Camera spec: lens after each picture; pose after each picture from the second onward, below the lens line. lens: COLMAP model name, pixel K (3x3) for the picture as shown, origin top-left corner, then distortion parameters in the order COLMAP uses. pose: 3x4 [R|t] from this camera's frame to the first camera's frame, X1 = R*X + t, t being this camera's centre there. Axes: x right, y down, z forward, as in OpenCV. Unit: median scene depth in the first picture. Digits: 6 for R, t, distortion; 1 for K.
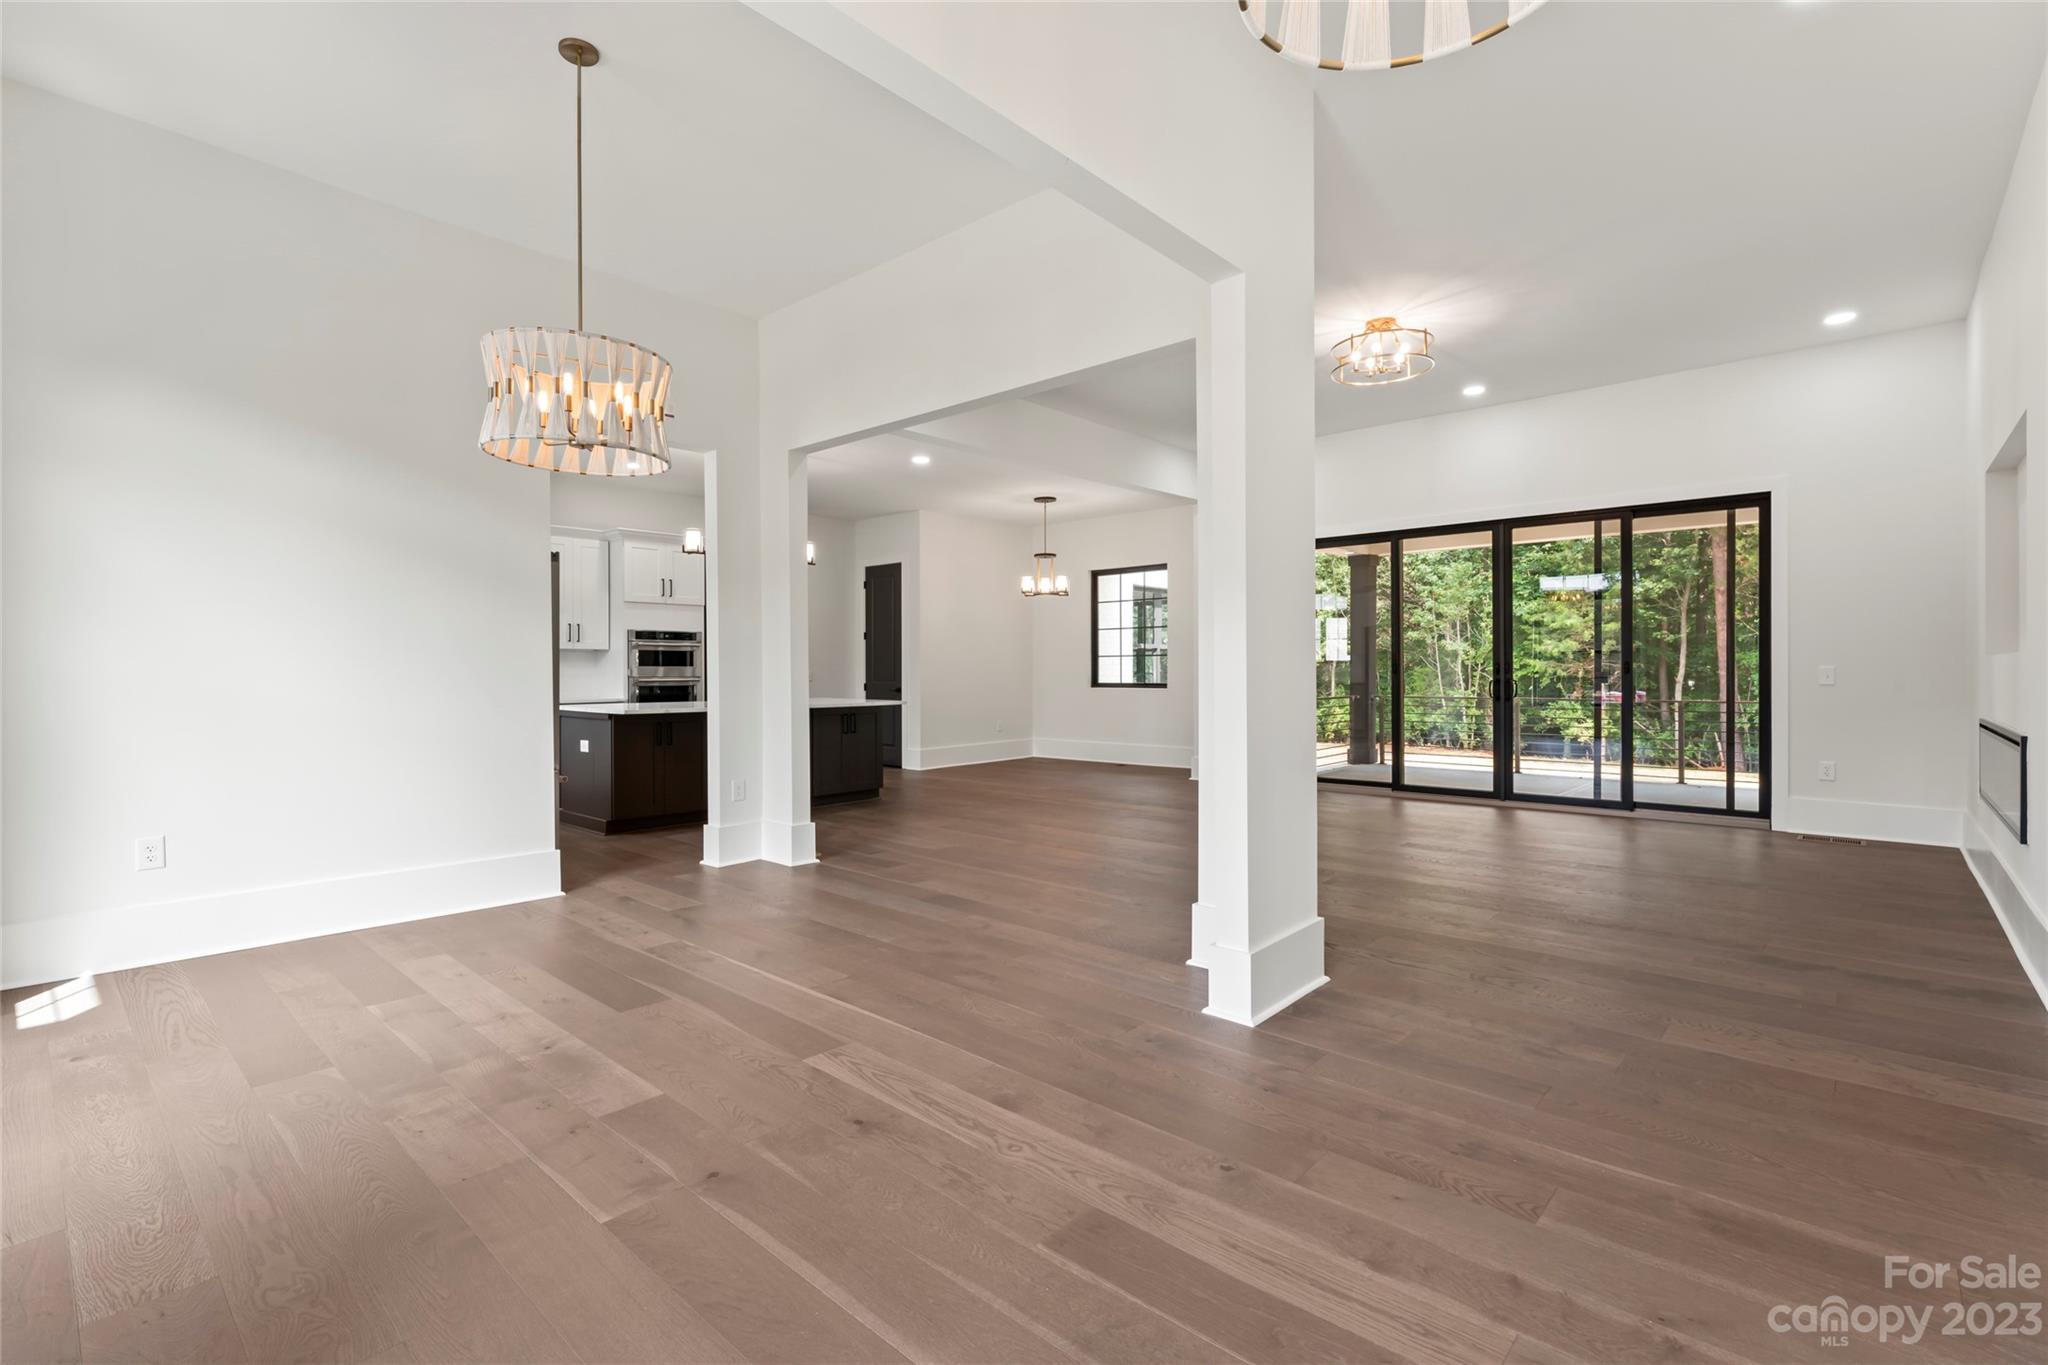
lens RADIAL K [[926.9, 0, 1025.8], [0, 926.9, 674.3], [0, 0, 1]] dist [-0.002315, 0.000191]
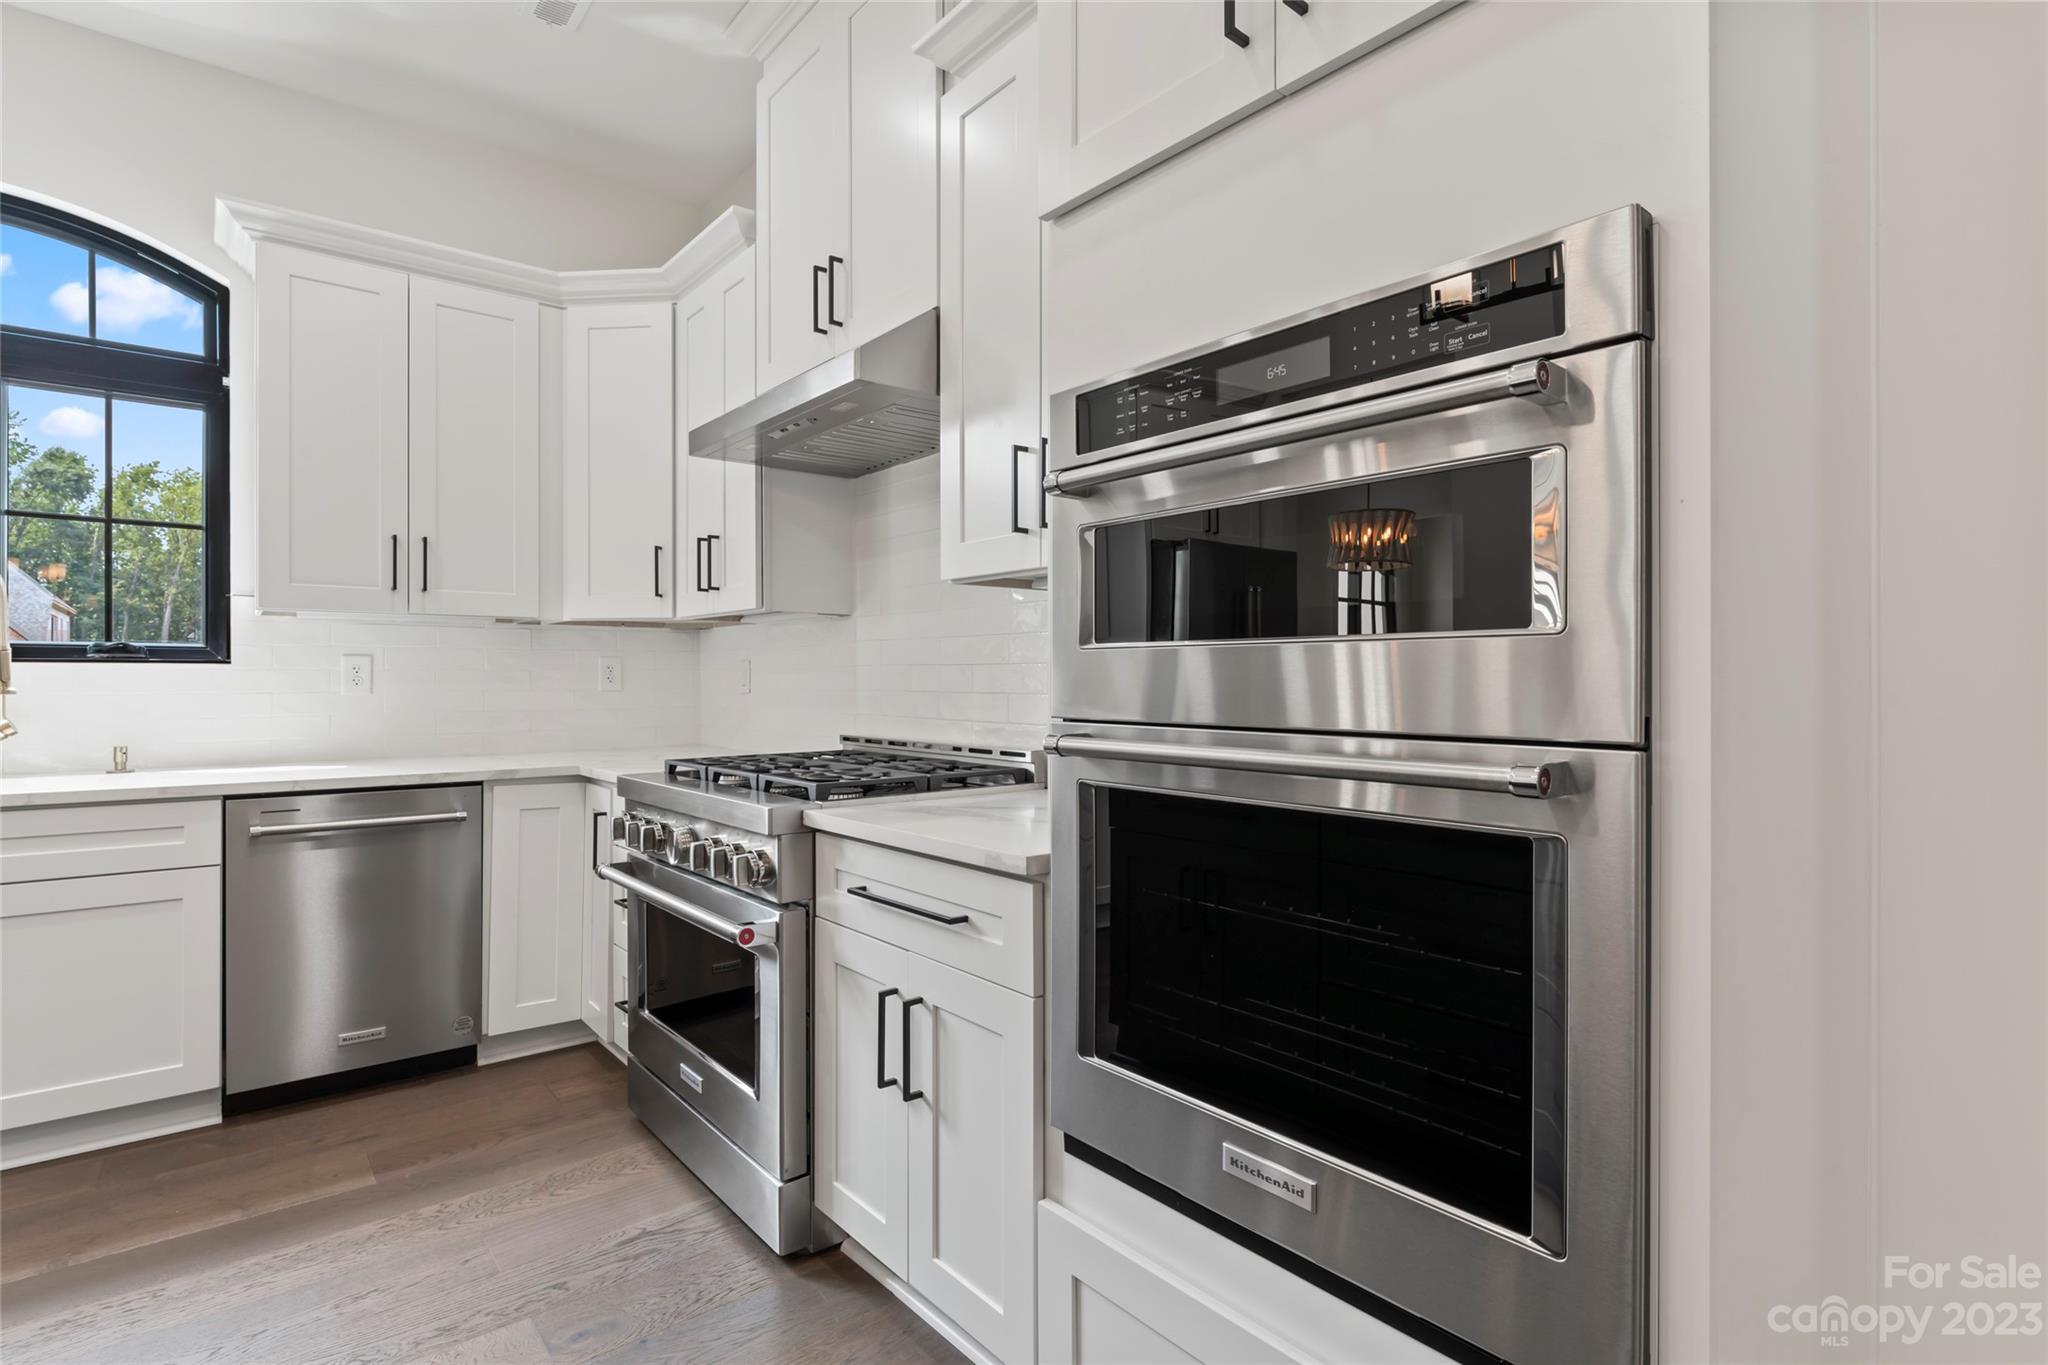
lens RADIAL K [[1010.8, 0, 1015.8], [0, 1010.8, 682.4], [0, 0, 1]] dist [0.002378, 0.000142]
pose [[-0.153664, 0.005838, -0.988106, -0.266685], [-0.003228, 0.999974, 0.006410, -0.003539], [0.988118, 0.004174, -0.153642, 1.020108]]
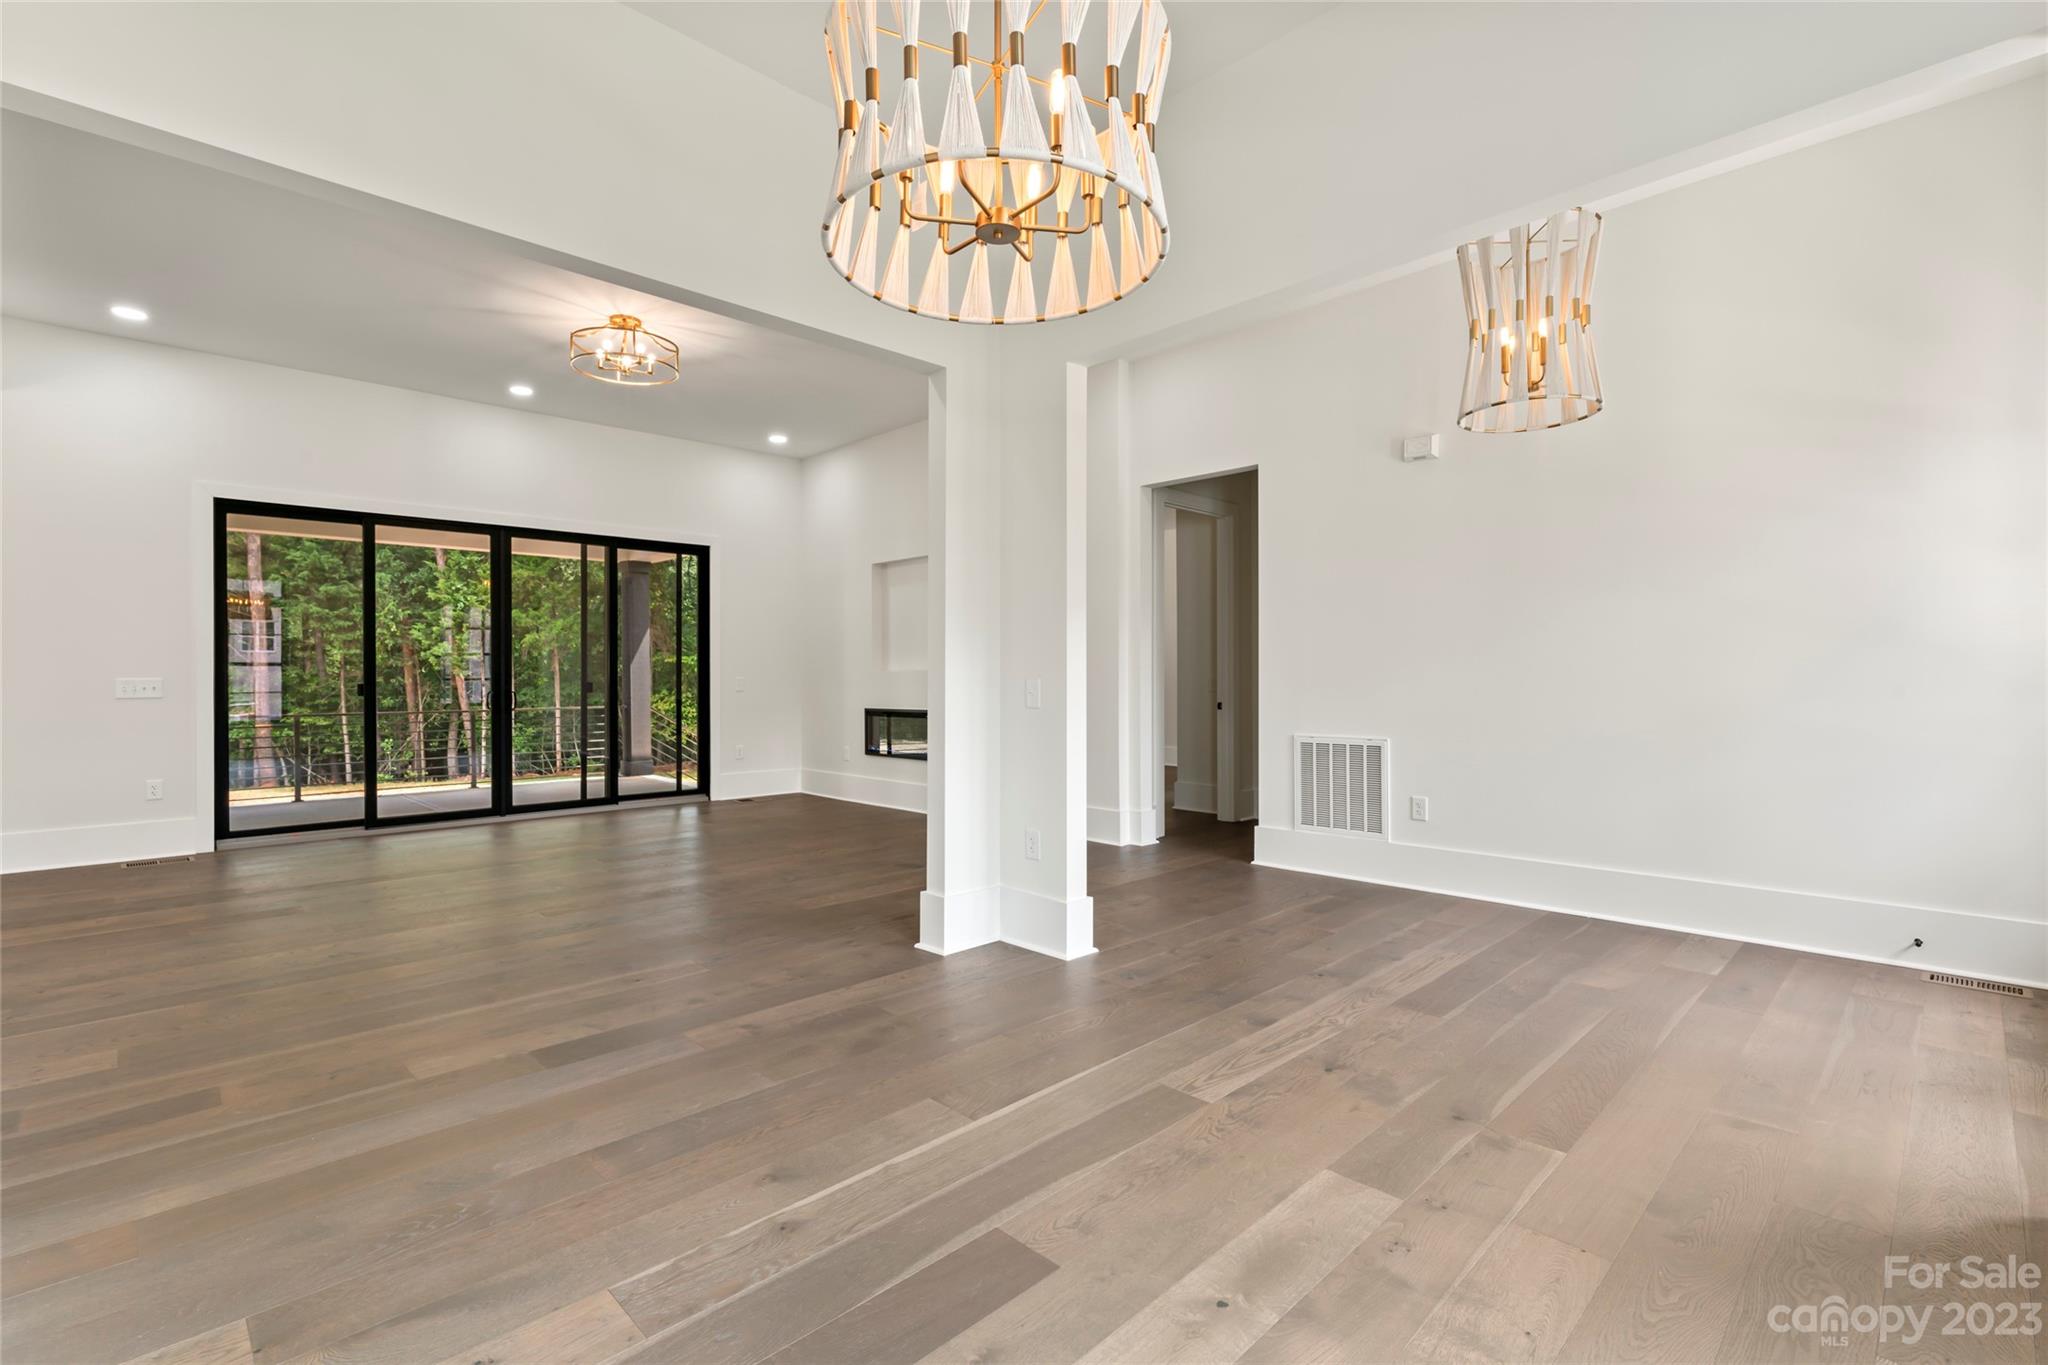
lens RADIAL K [[926.9, 0, 1013.6], [0, 926.9, 674.2], [0, 0, 1]] dist [-0.002315, 0.000191]
pose [[0.063917, 0.006514, 0.997934, -0.364243], [0.009391, 0.999930, -0.007129, 0.000043], [-0.997911, 0.009827, 0.063852, 0.353841]]
